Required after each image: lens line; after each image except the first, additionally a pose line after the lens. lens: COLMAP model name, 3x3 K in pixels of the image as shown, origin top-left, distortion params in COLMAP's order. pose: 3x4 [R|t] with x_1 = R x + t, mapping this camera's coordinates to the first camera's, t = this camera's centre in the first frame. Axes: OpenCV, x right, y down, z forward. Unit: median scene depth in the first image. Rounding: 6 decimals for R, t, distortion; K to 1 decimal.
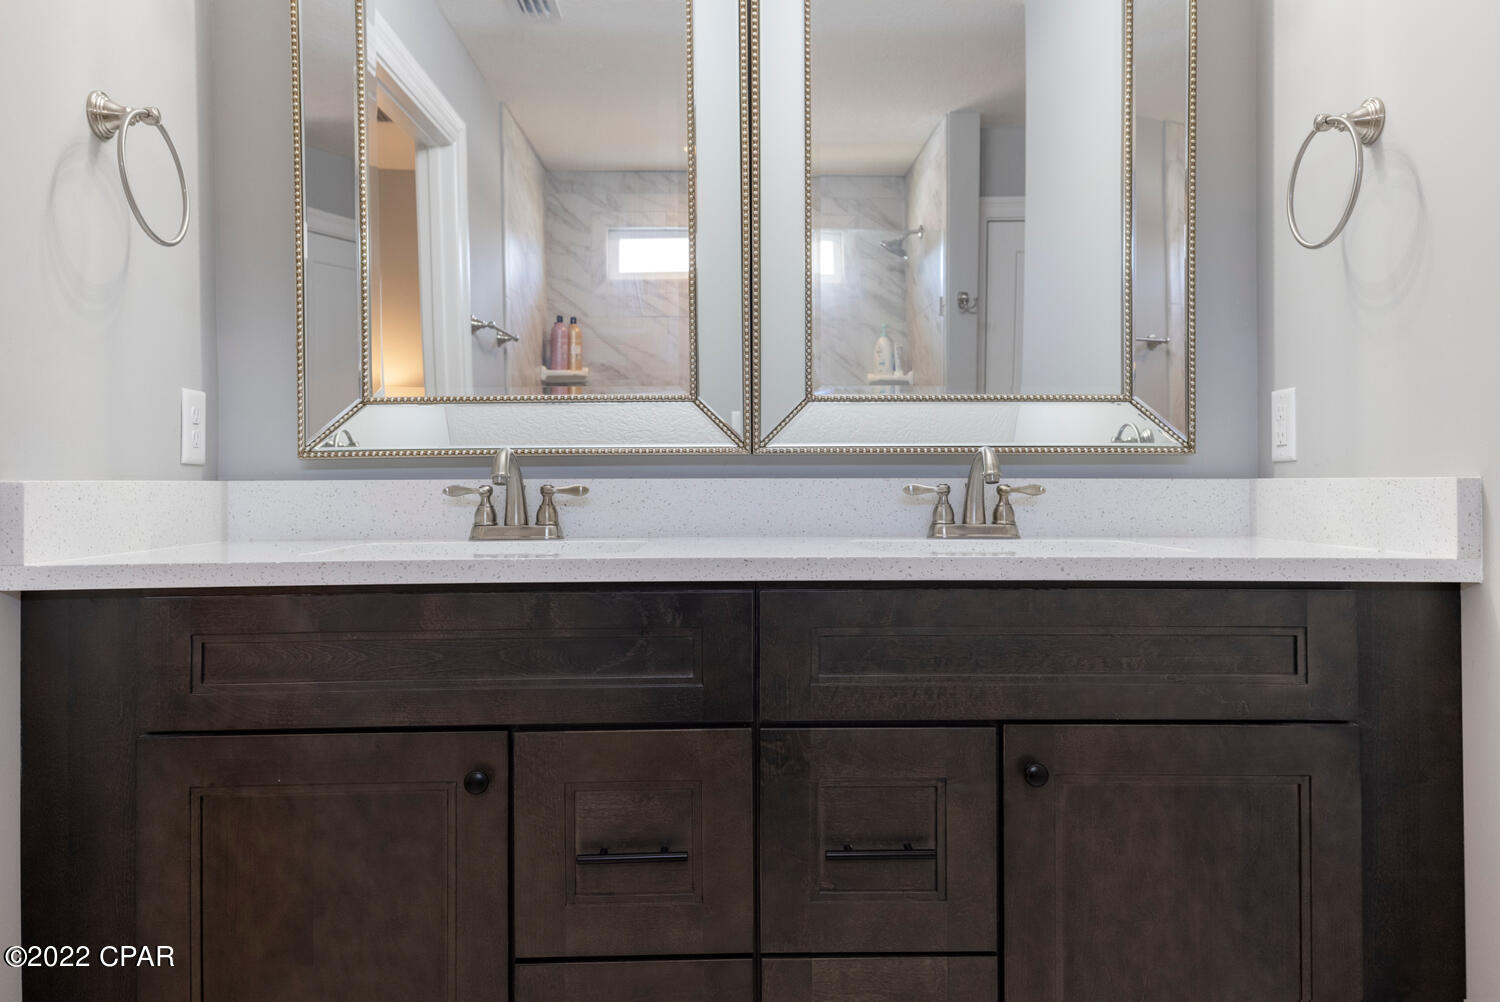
lens RADIAL K [[1128.5, 0, 754.7], [0, 1128.5, 495.3], [0, 0, 1]] dist [0.062731, 0.004159]
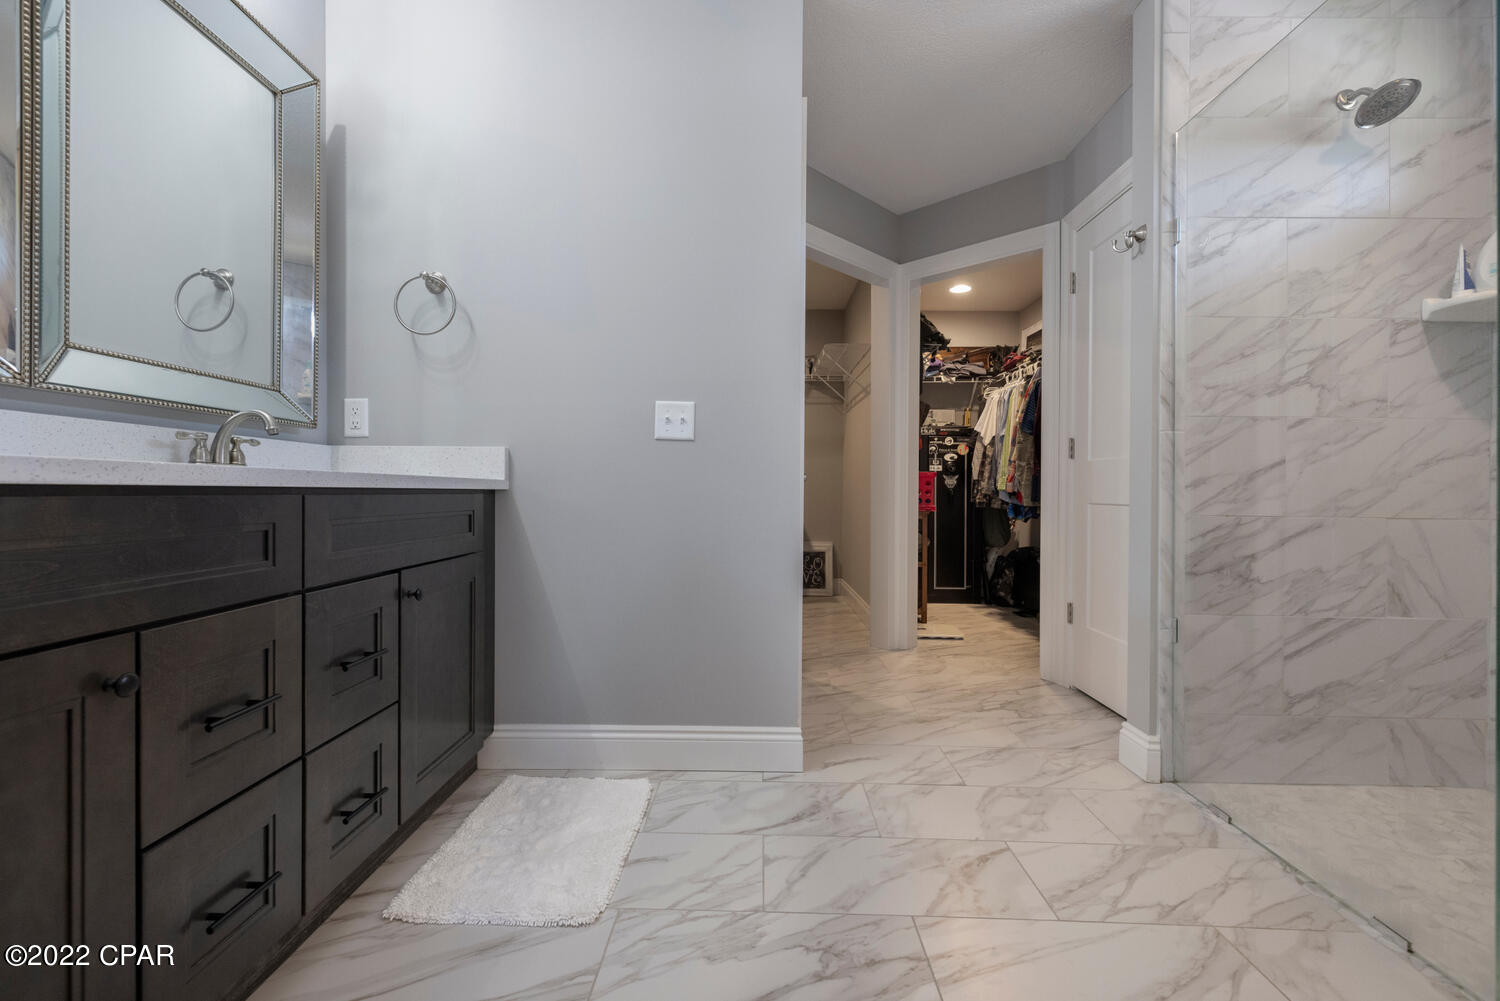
lens RADIAL K [[638.6, 0, 740.9], [0, 638.6, 488.1], [0, 0, 1]] dist [-0.001340, -0.000431]
pose [[0.060249, 0.004206, 0.998174, -0.630702], [0.003375, 0.999985, -0.004417, 0.070429], [-0.998178, 0.003635, 0.060234, 0.357431]]
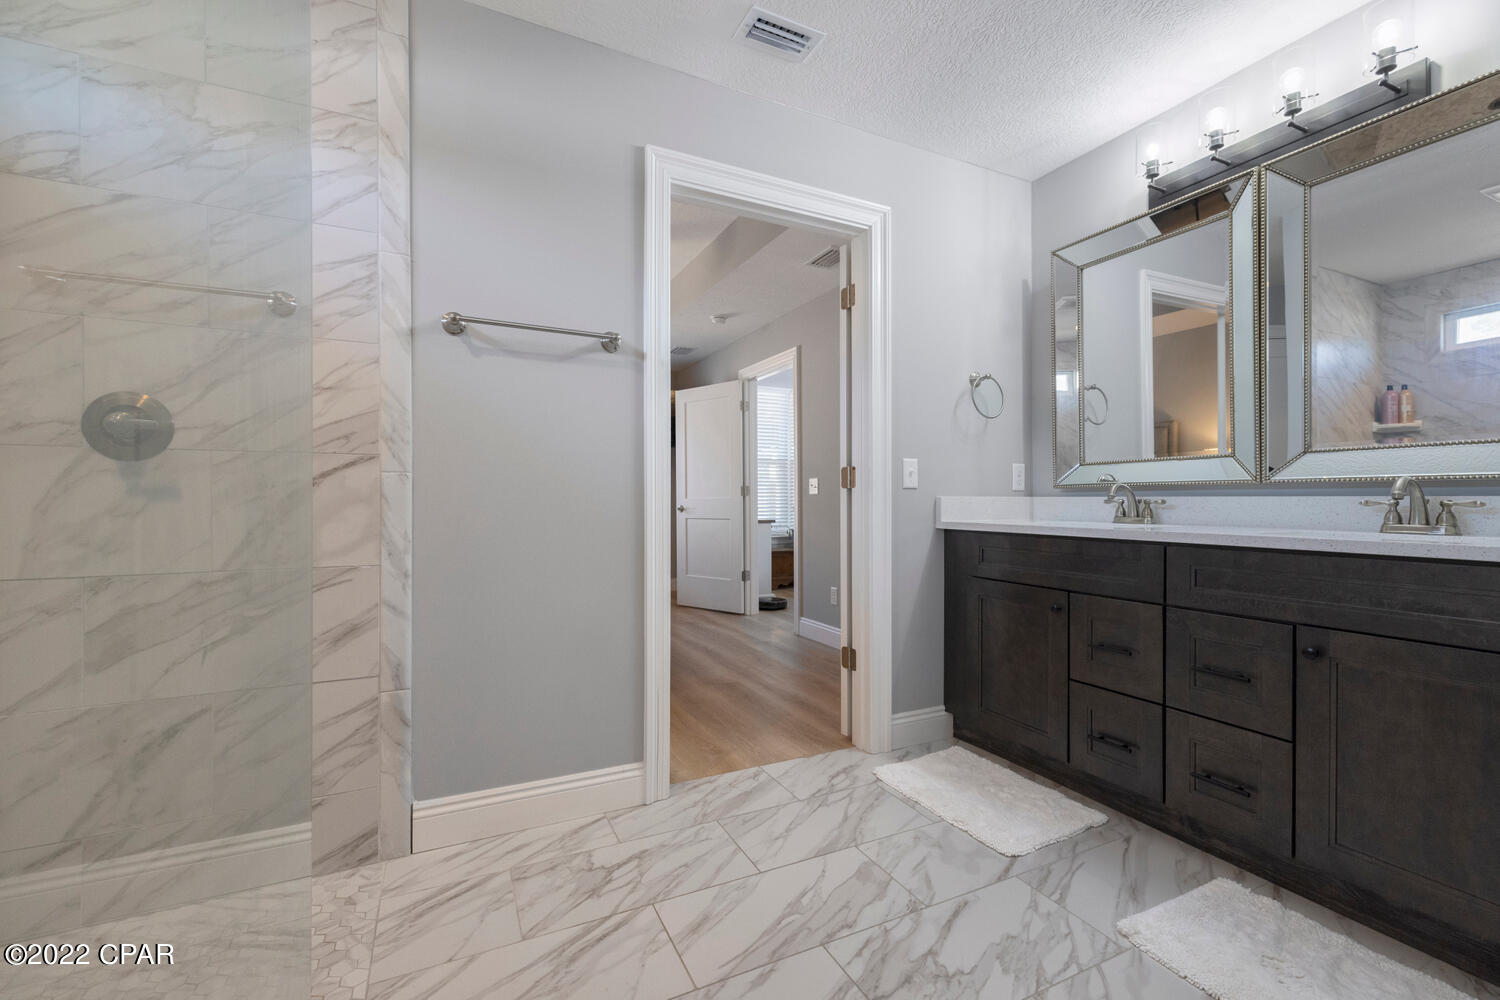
lens RADIAL K [[638.6, 0, 758.0], [0, 638.6, 494.8], [0, 0, 1]] dist [-0.001340, -0.000431]
pose [[0.429163, -0.001378, -0.903226, 0.686388], [-0.013704, 0.999874, -0.008037, 0.003360], [0.903123, 0.015827, 0.429090, -0.243557]]
